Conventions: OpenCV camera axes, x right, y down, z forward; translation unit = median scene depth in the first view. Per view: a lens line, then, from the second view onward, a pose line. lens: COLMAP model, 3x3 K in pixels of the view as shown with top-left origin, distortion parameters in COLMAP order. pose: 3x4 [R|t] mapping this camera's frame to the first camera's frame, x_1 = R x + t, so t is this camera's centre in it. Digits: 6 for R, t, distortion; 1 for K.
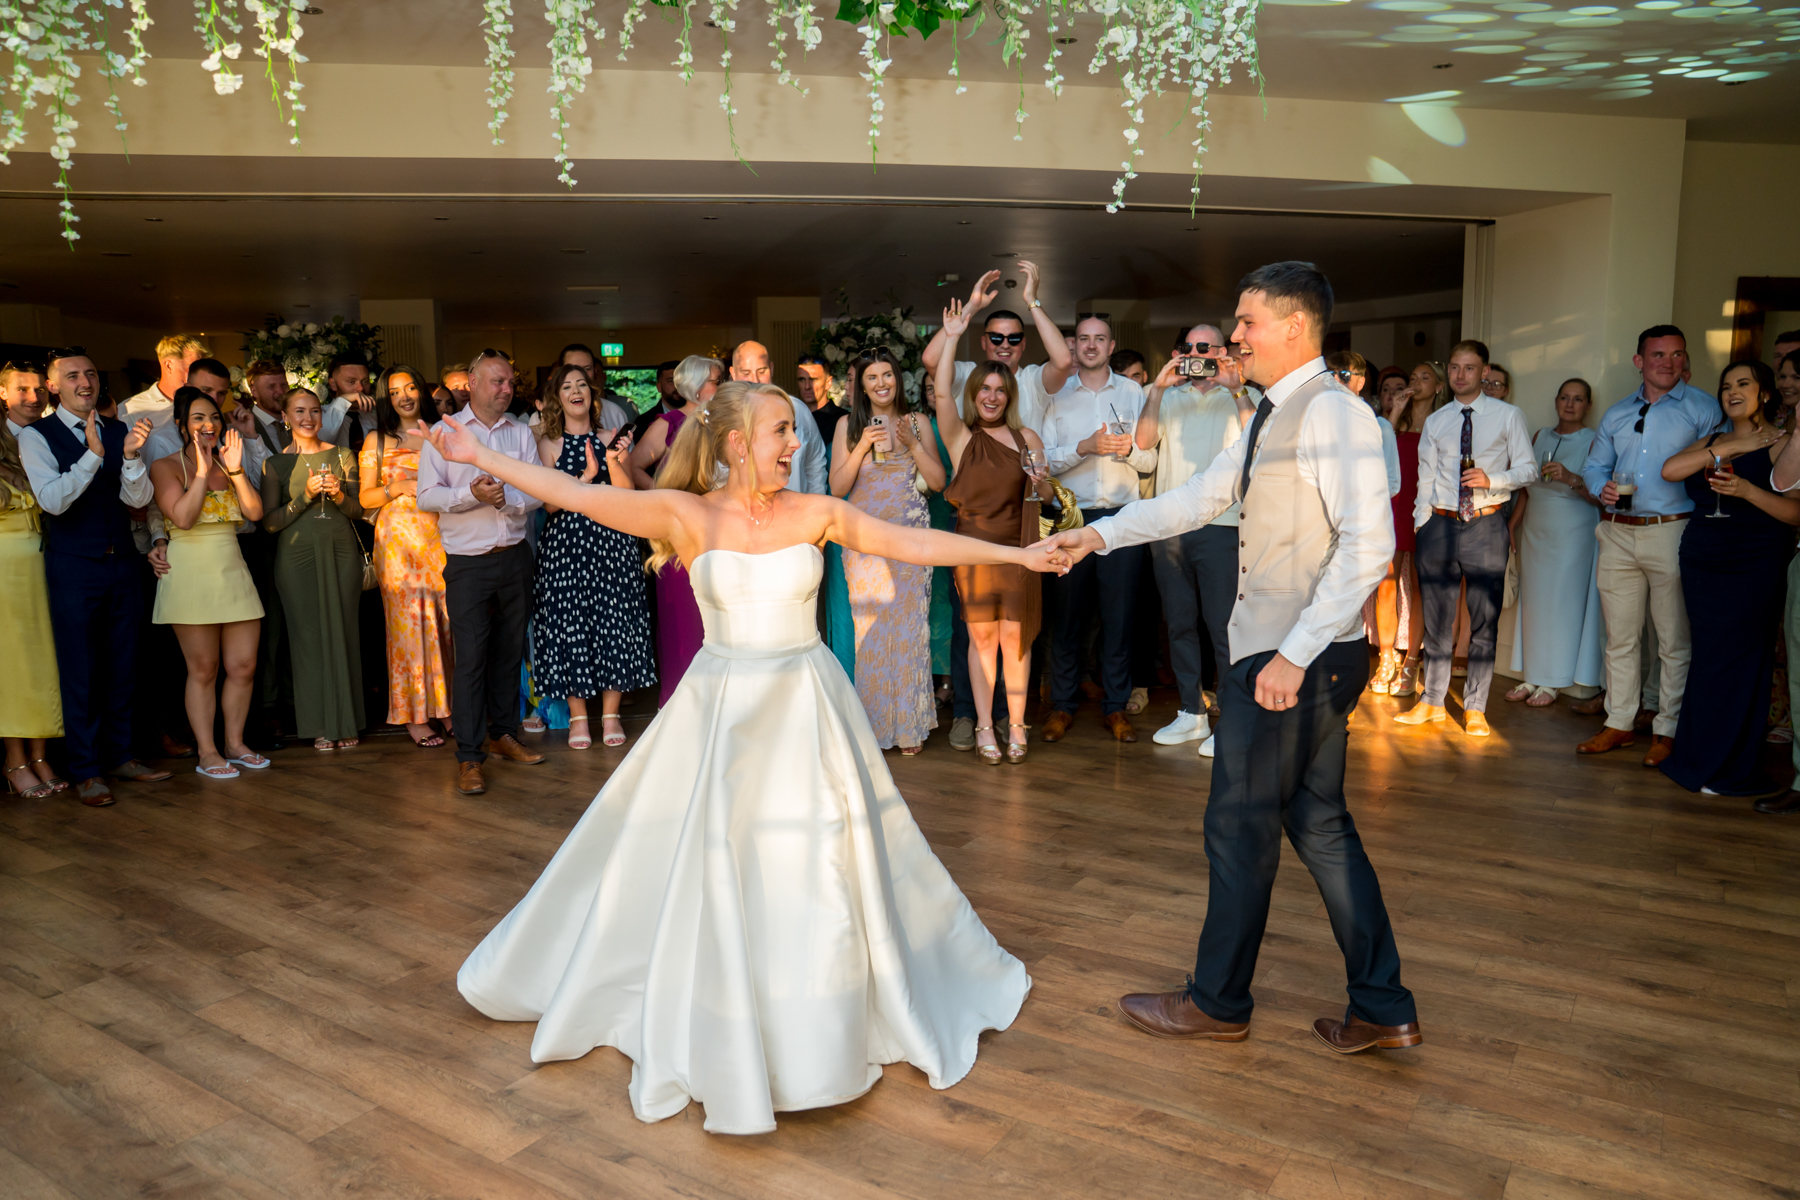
lens RADIAL K [[1261.6, 0, 900.0], [0, 1261.6, 600.0], [0, 0, 1]] dist [-0.134092, 0.103466]
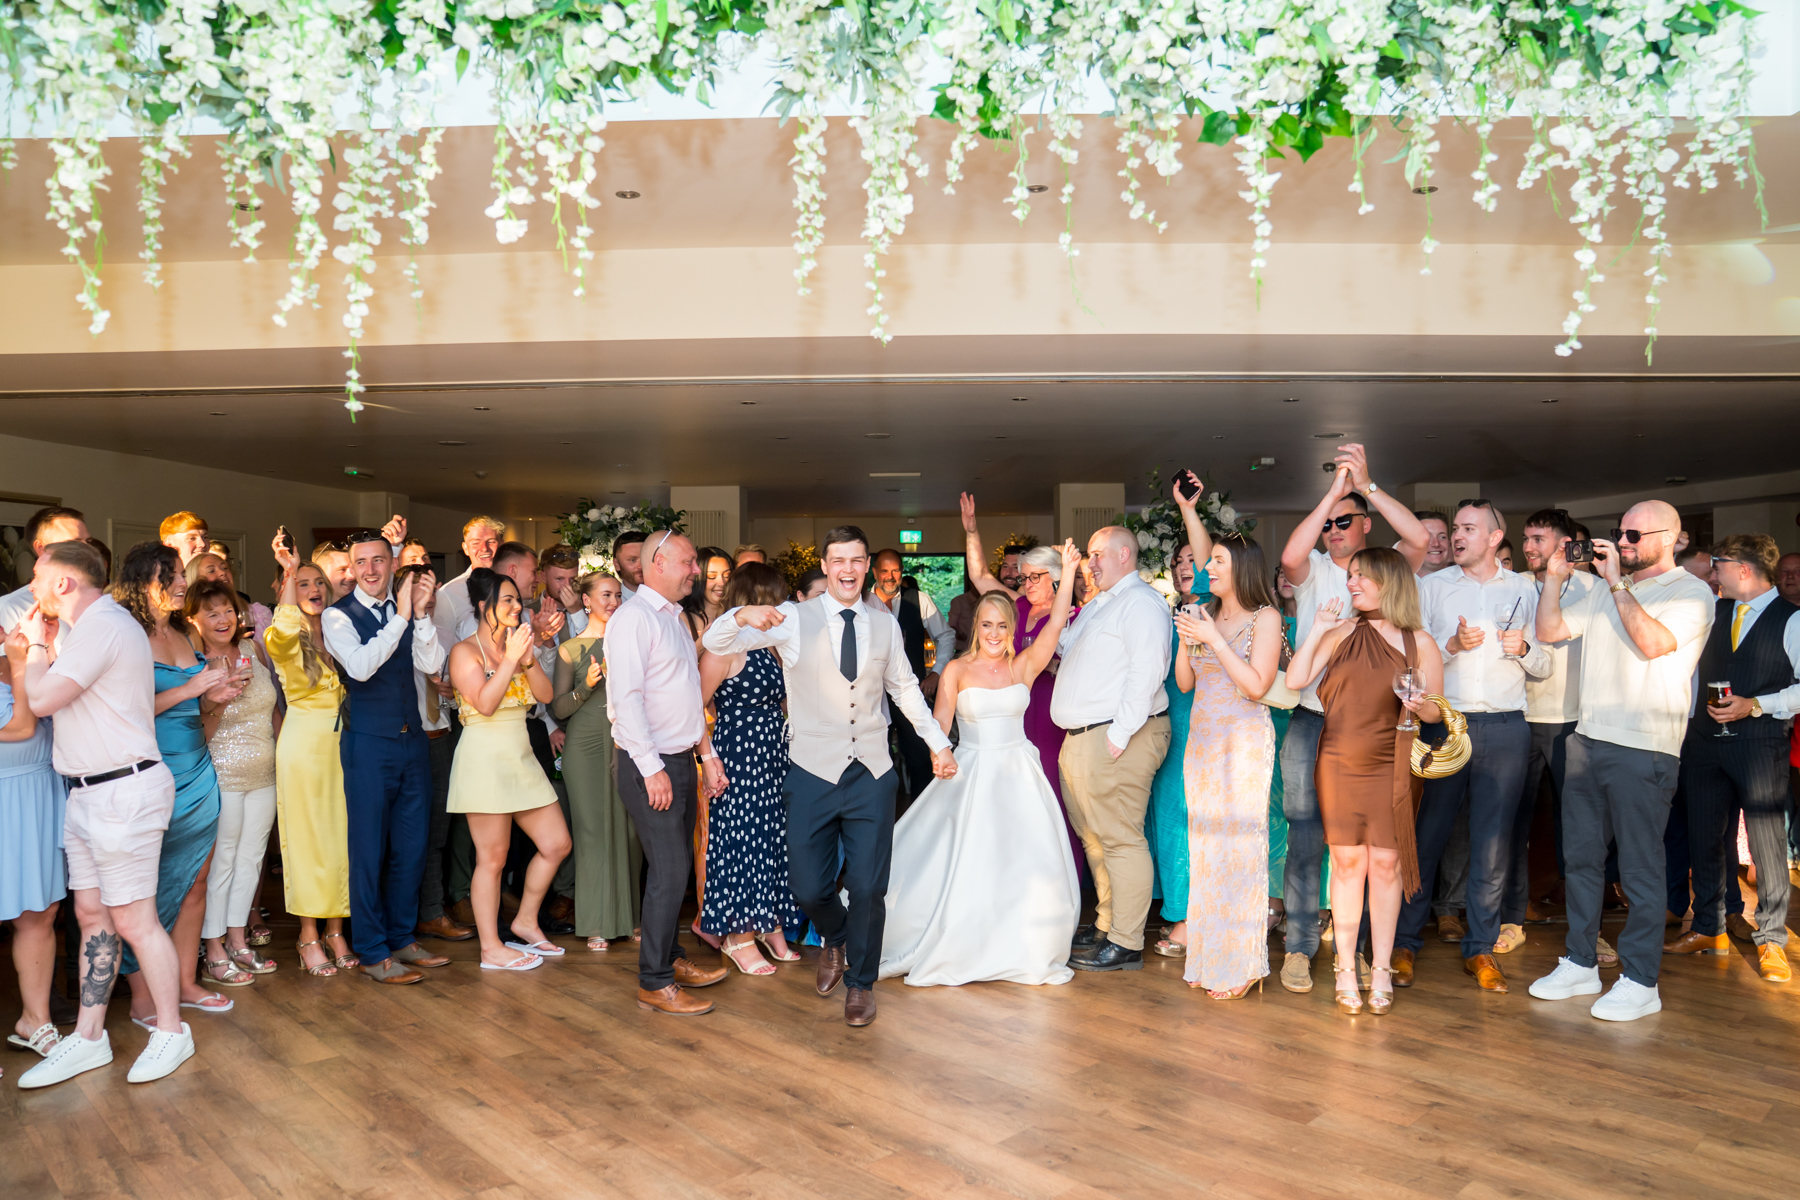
lens RADIAL K [[1261.6, 0, 900.0], [0, 1261.6, 600.0], [0, 0, 1]] dist [-0.134092, 0.103466]
pose [[0.973887, 0.007189, -0.226919, -0.052716], [-0.040584, 0.988912, -0.142848, -0.030901], [0.223376, 0.148328, 0.963381, 0.173738]]
